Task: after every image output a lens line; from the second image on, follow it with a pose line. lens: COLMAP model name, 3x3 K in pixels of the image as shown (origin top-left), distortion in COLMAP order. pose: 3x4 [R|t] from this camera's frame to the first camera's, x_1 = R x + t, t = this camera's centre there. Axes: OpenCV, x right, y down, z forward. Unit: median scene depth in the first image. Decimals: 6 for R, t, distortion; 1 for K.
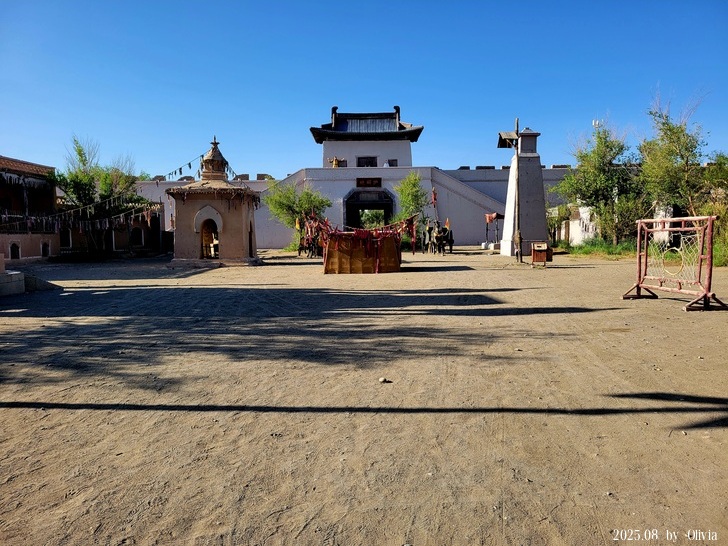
lens RADIAL K [[545.6, 0, 364.0], [0, 545.6, 273.0], [0, 0, 1]] dist [0.028156, -0.001460]
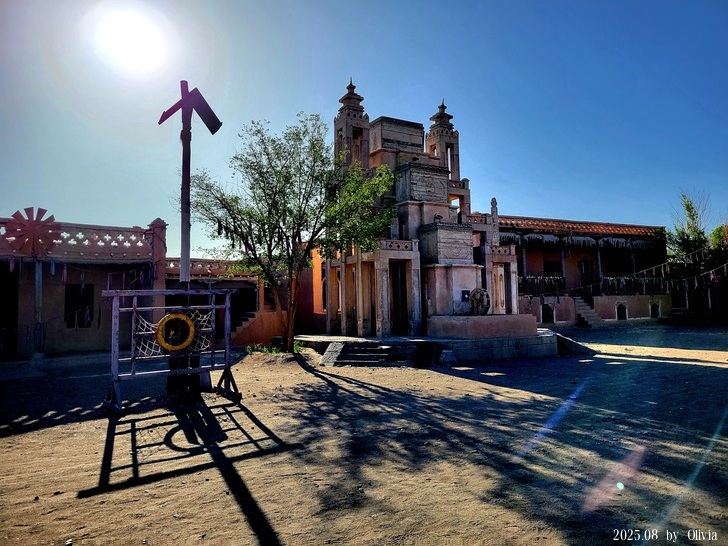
lens RADIAL K [[545.6, 0, 364.0], [0, 545.6, 273.0], [0, 0, 1]] dist [0.028156, -0.001460]
pose [[0.472755, -0.052099, -0.879653, 0.316799], [-0.042975, 0.995700, -0.082068, -0.050775], [0.880146, 0.076602, 0.468483, 0.617628]]
